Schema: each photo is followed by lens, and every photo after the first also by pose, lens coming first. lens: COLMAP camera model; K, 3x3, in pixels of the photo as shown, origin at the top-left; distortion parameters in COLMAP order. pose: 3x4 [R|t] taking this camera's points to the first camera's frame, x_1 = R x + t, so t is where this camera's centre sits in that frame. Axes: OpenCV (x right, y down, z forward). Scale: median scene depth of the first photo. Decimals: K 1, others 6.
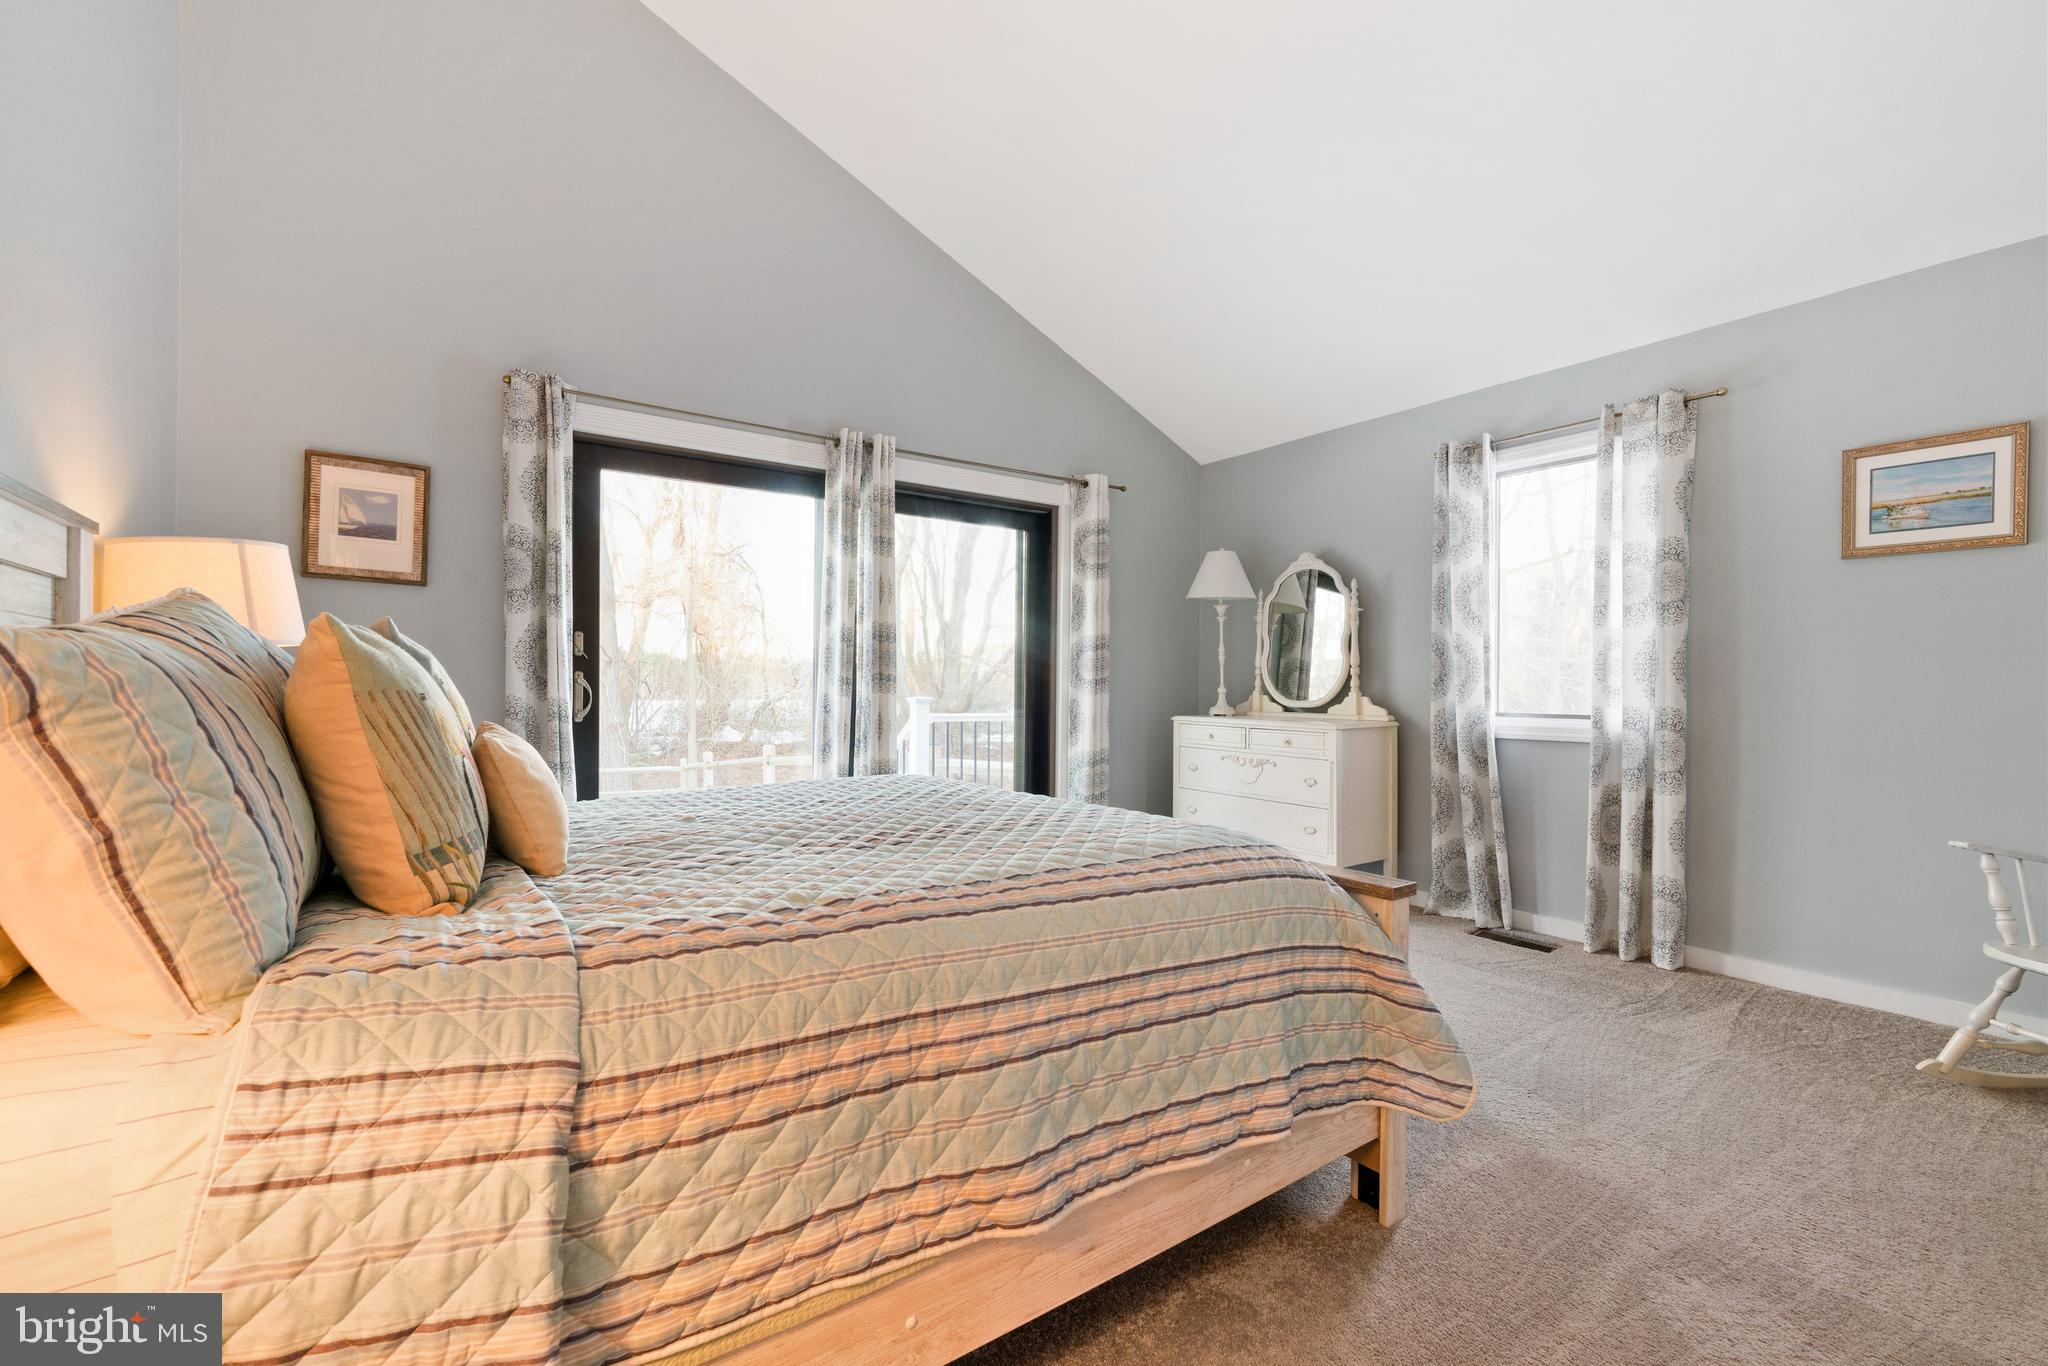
lens RADIAL K [[899.5, 0, 1022.1], [0, 899.5, 688.4], [0, 0, 1]] dist [-0.001816, 0.000367]
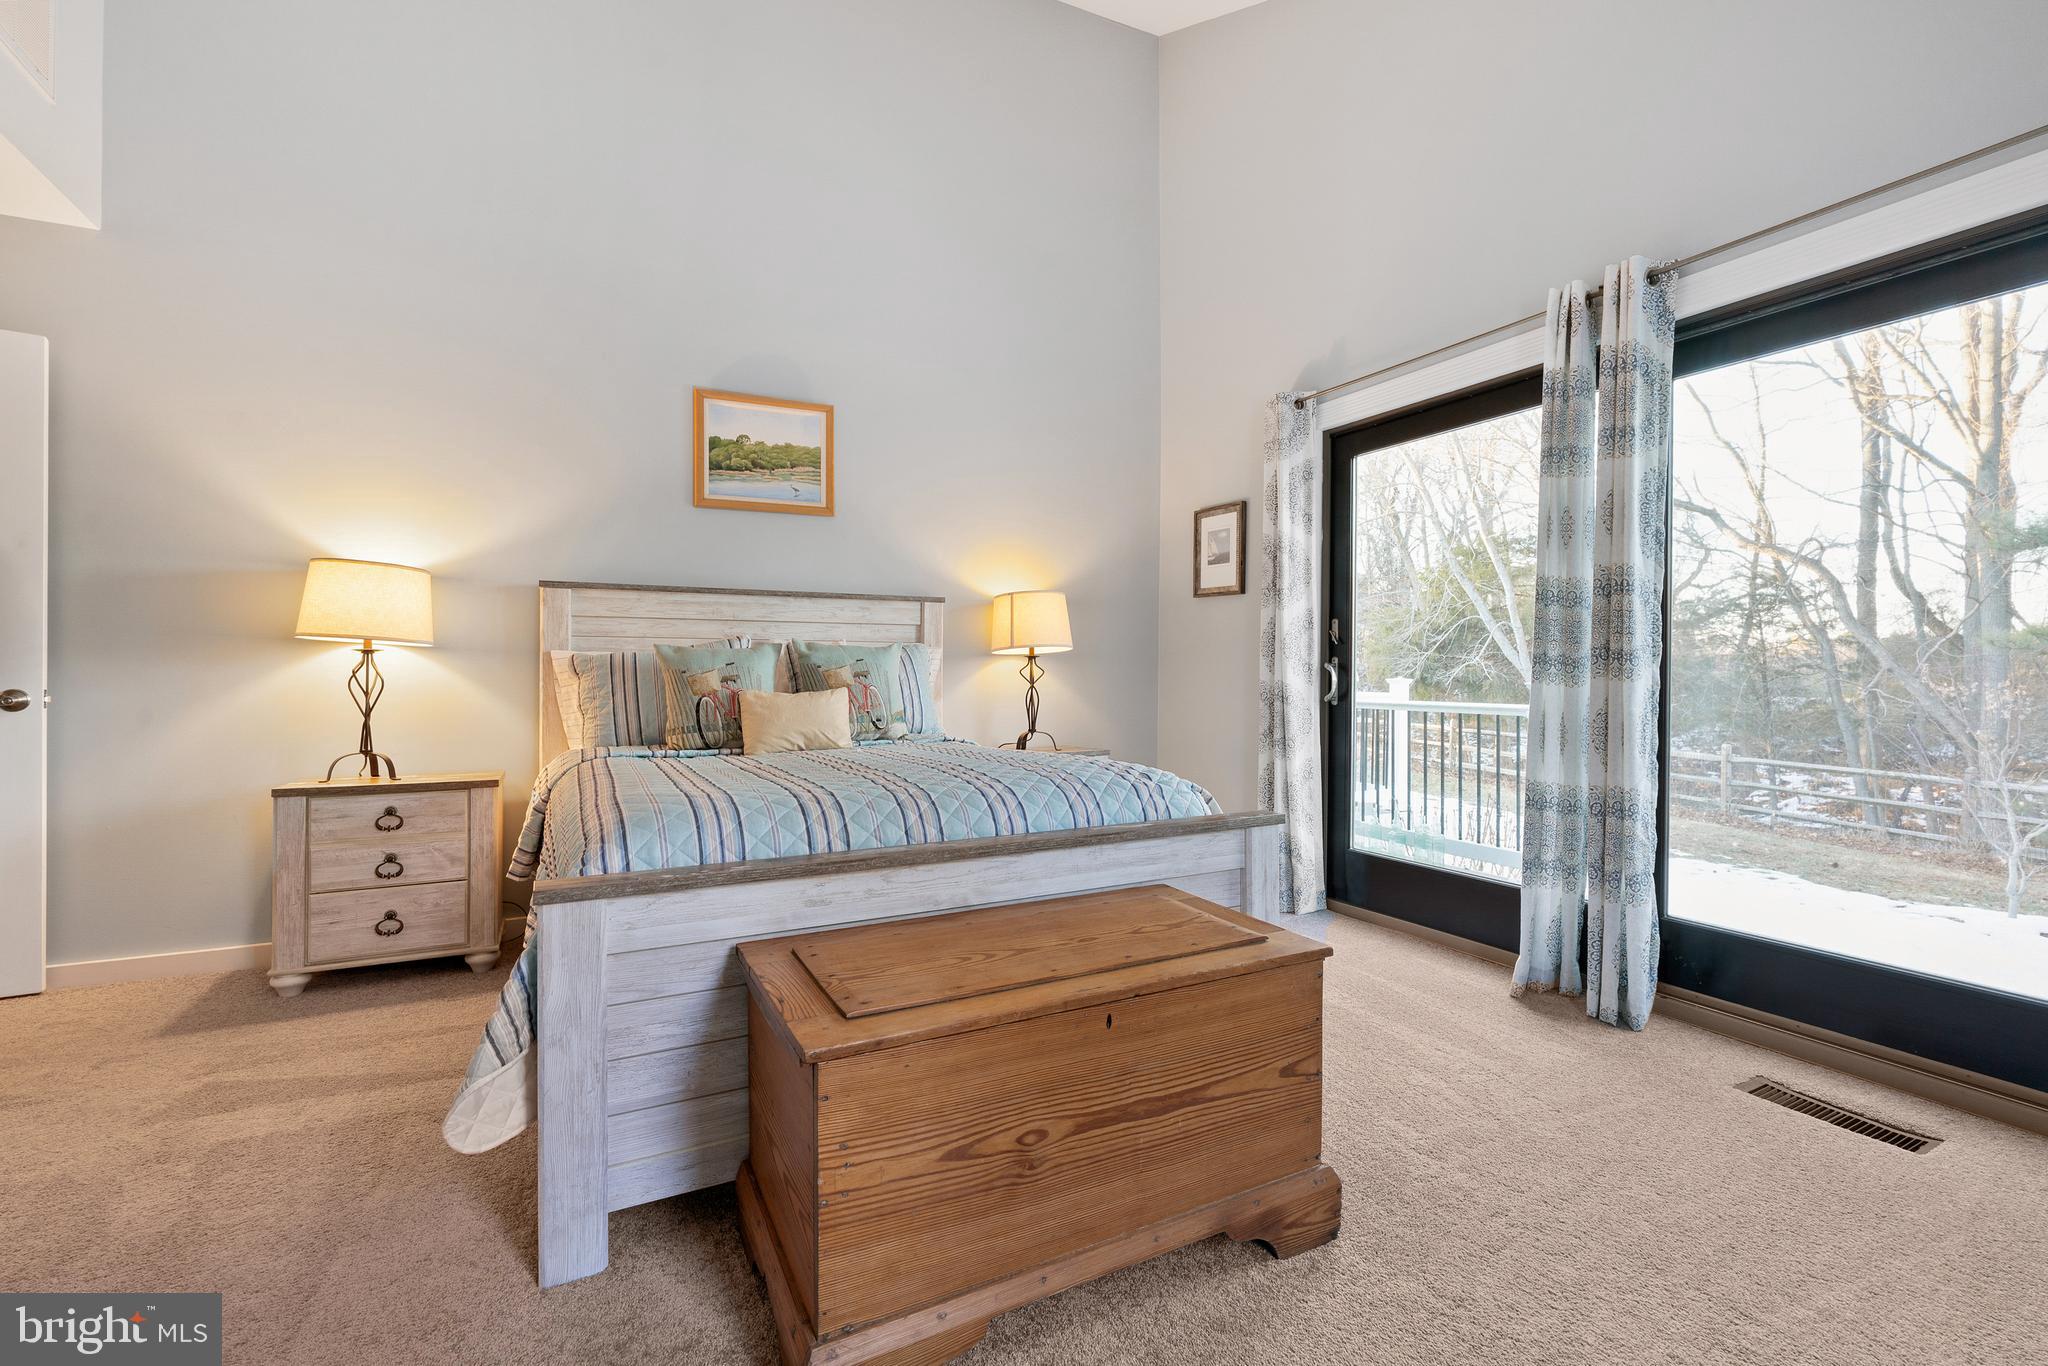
lens RADIAL K [[899.5, 0, 1023.9], [0, 899.5, 676.4], [0, 0, 1]] dist [-0.001816, 0.000367]
pose [[-0.122326, 0.004333, -0.992481, 0.483006], [-0.004312, 0.999979, 0.004898, -0.000927], [0.992481, 0.004879, -0.122304, 0.630417]]
